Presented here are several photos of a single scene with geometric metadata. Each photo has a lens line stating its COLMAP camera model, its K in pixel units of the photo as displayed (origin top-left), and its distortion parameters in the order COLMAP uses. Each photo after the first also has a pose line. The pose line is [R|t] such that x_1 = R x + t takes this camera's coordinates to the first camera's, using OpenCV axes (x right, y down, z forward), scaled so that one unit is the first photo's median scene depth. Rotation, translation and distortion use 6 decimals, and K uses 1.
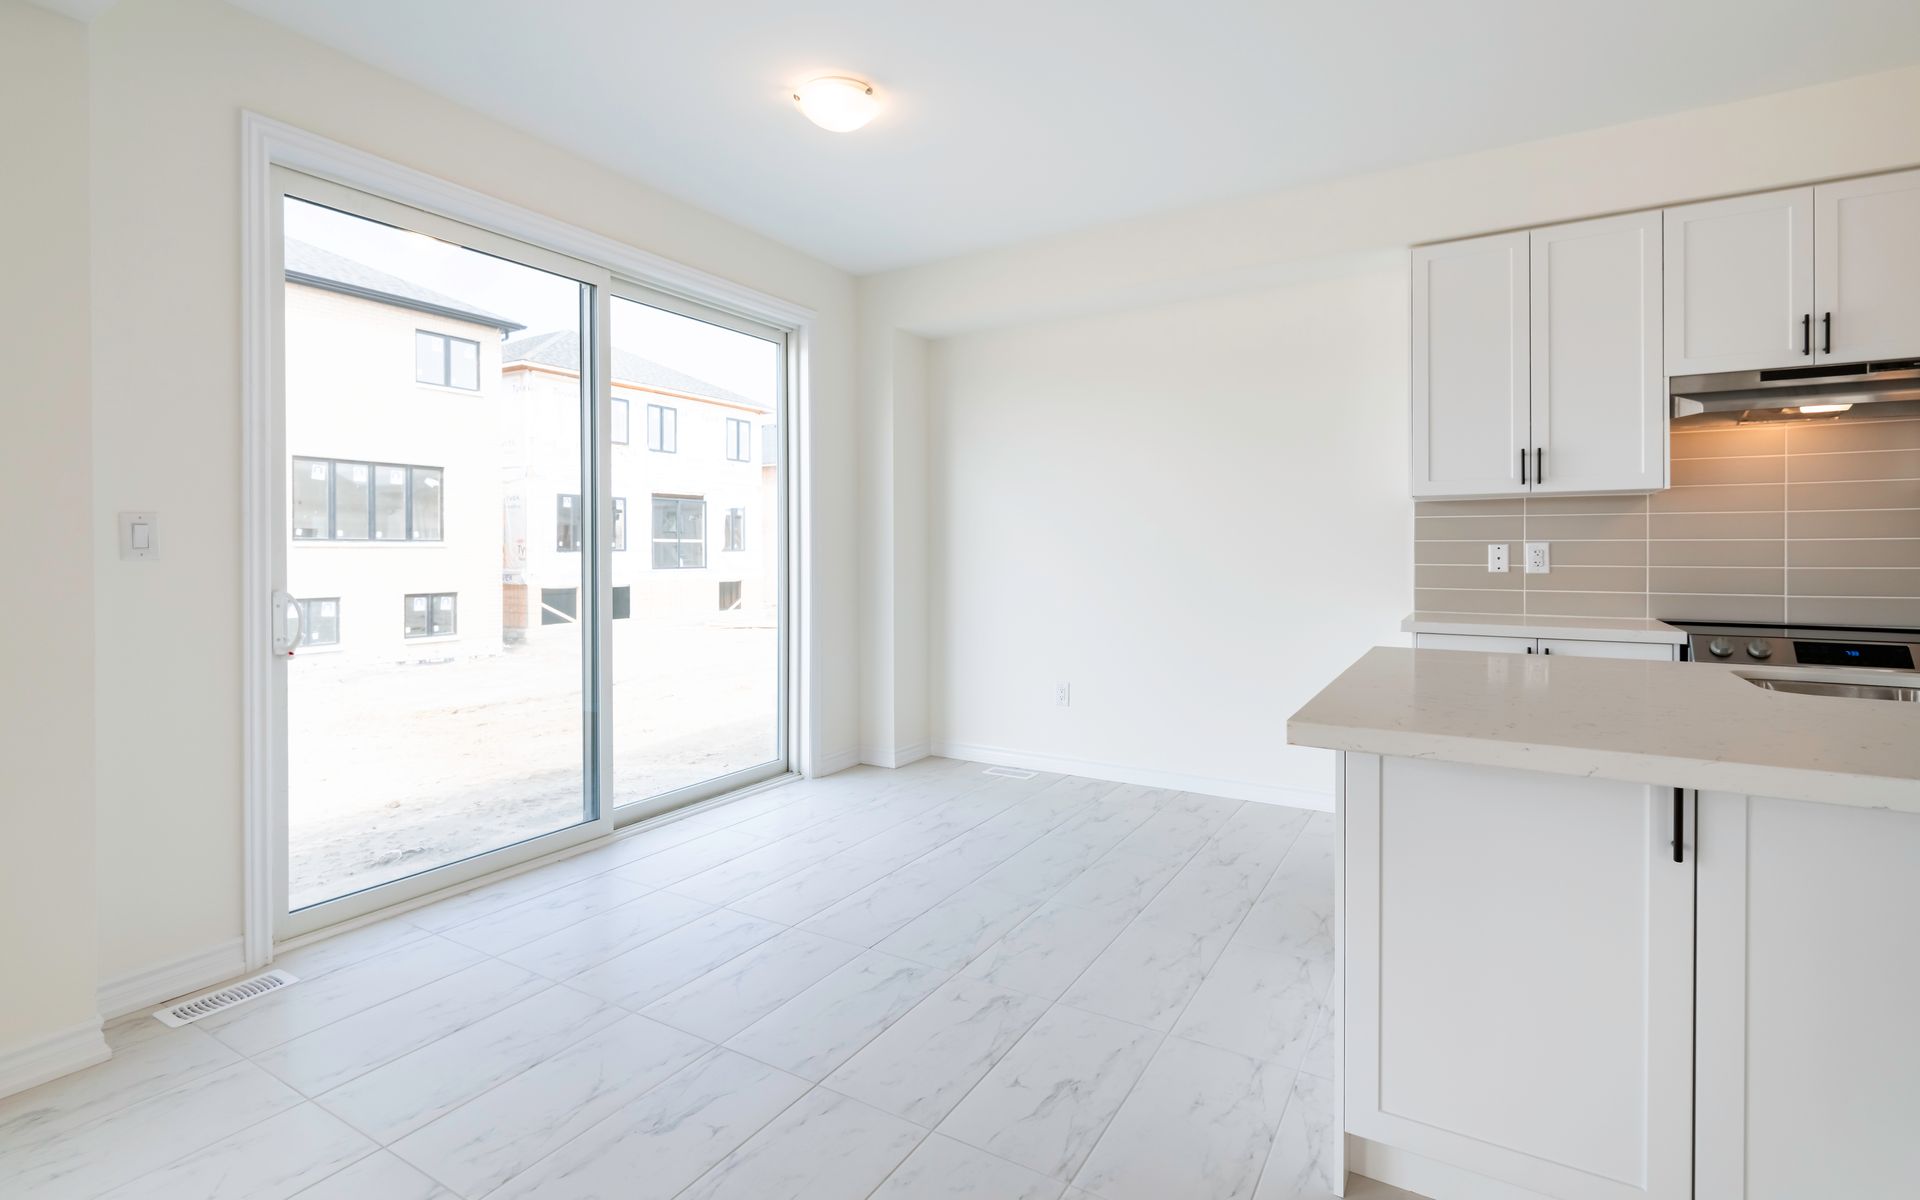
lens RADIAL K [[926.1, 0, 940.3], [0, 926.1, 551.8], [0, 0, 1]] dist [0.004759, -0.000180]
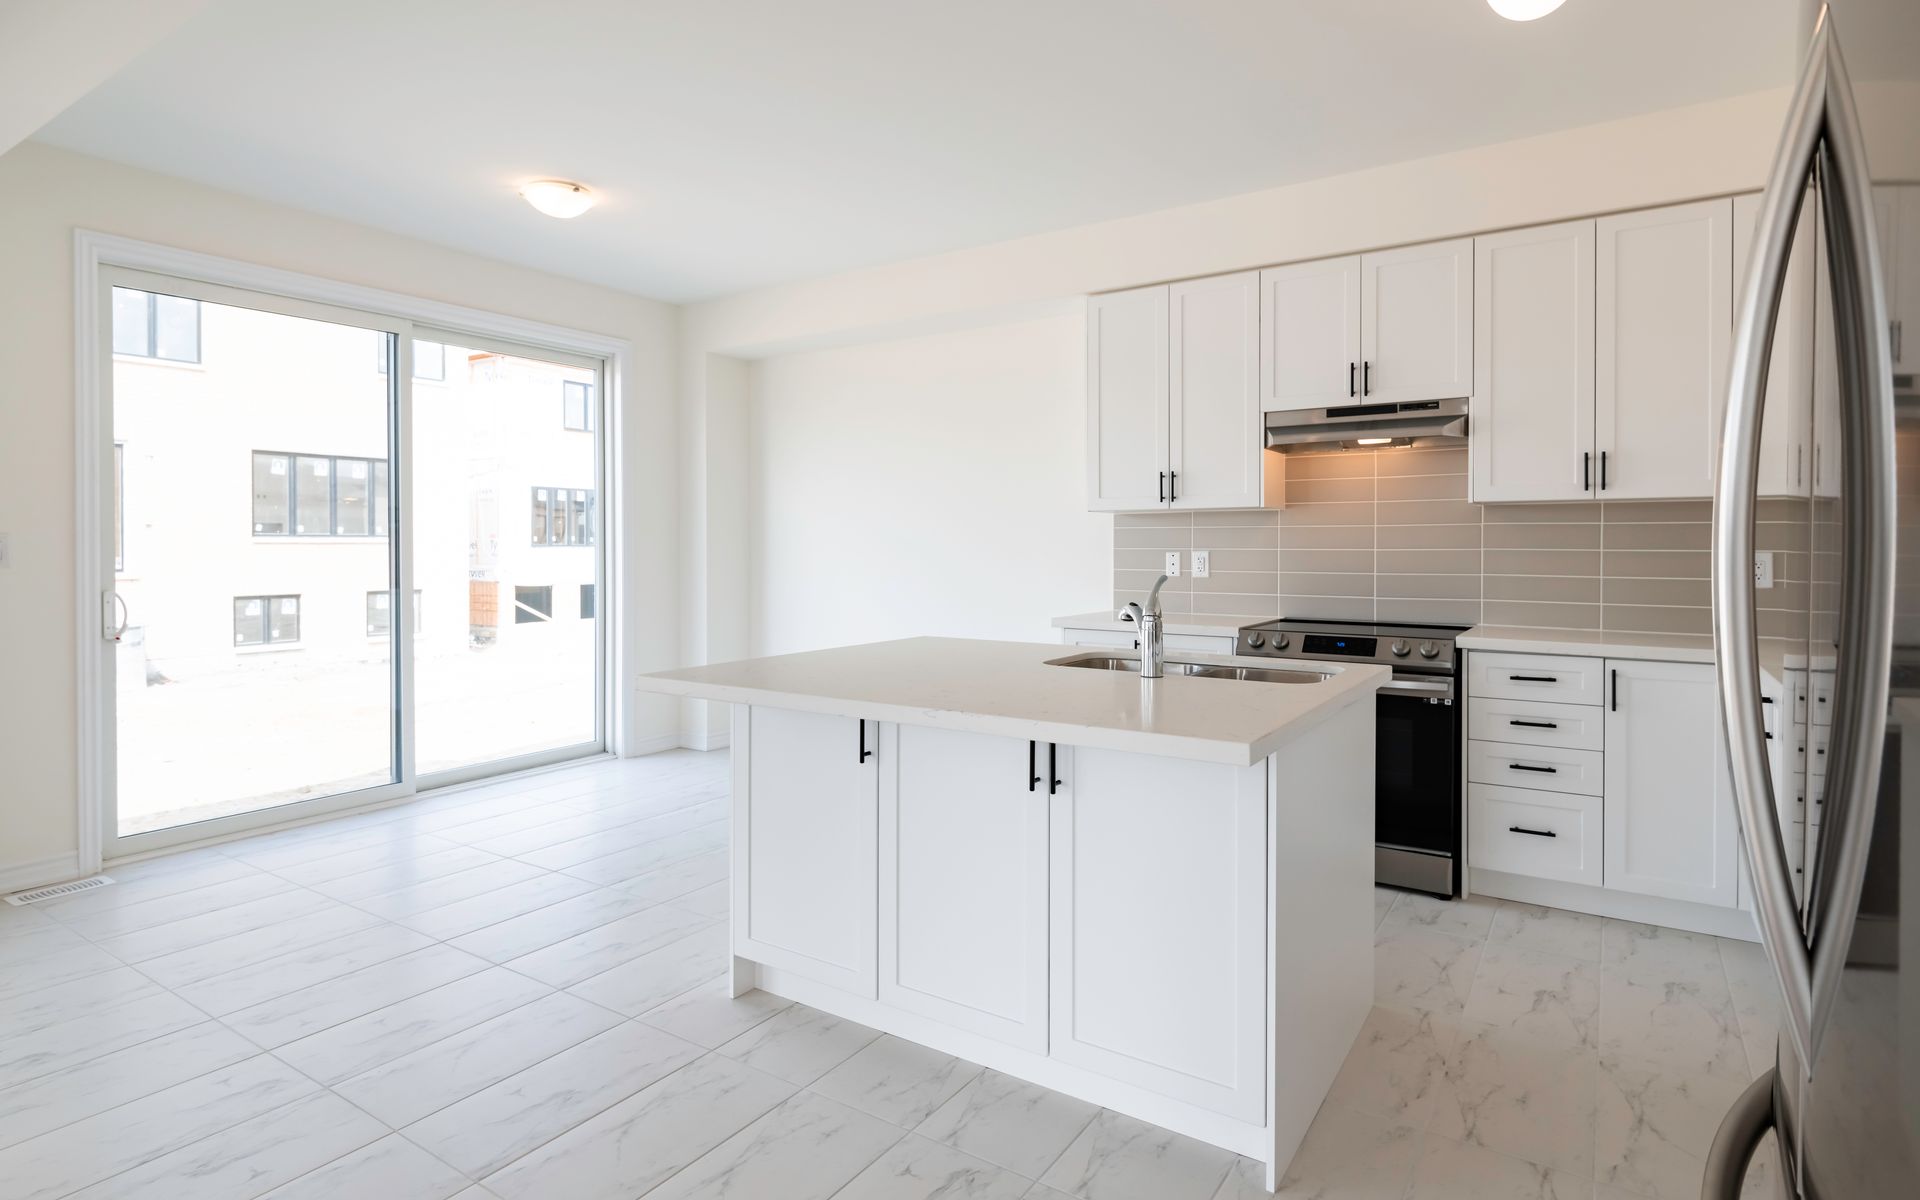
lens RADIAL K [[1026.8, 0, 930.0], [0, 1026.8, 551.5], [0, 0, 1]] dist [0.006101, -0.000981]
pose [[0.998811, 0.001259, -0.048743, 0.358536], [-0.000973, 0.999982, 0.005889, -0.015825], [0.048750, -0.005834, 0.998794, -0.273745]]
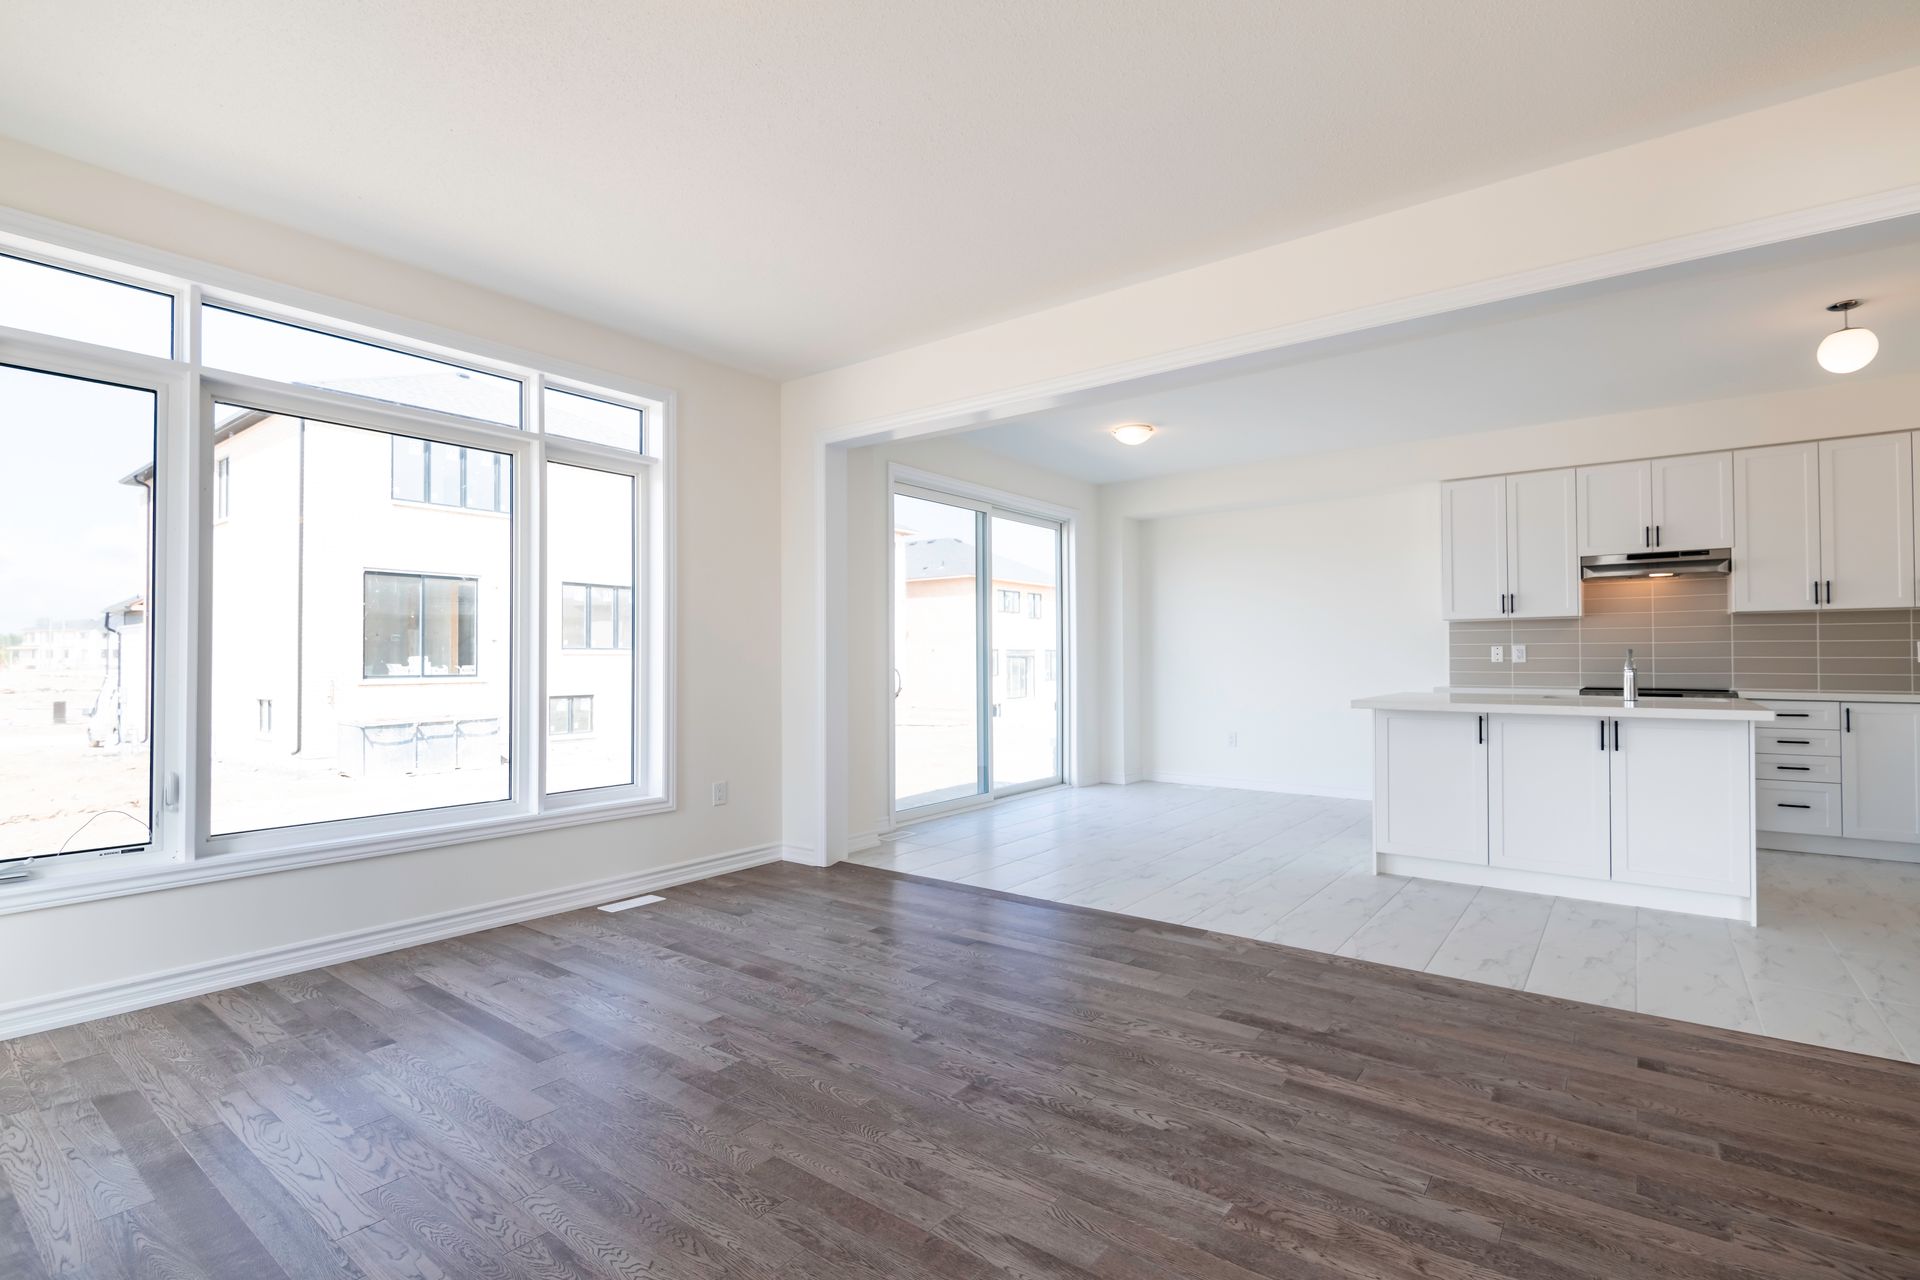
lens RADIAL K [[920.9, 0, 917.1], [0, 920.9, 641.7], [0, 0, 1]] dist [0.003677, -0.006155]
pose [[0.991042, -0.002589, -0.133523, -0.251885], [-0.000232, 0.999777, -0.021107, 0.019913], [0.133548, 0.020949, 0.990821, -0.865225]]
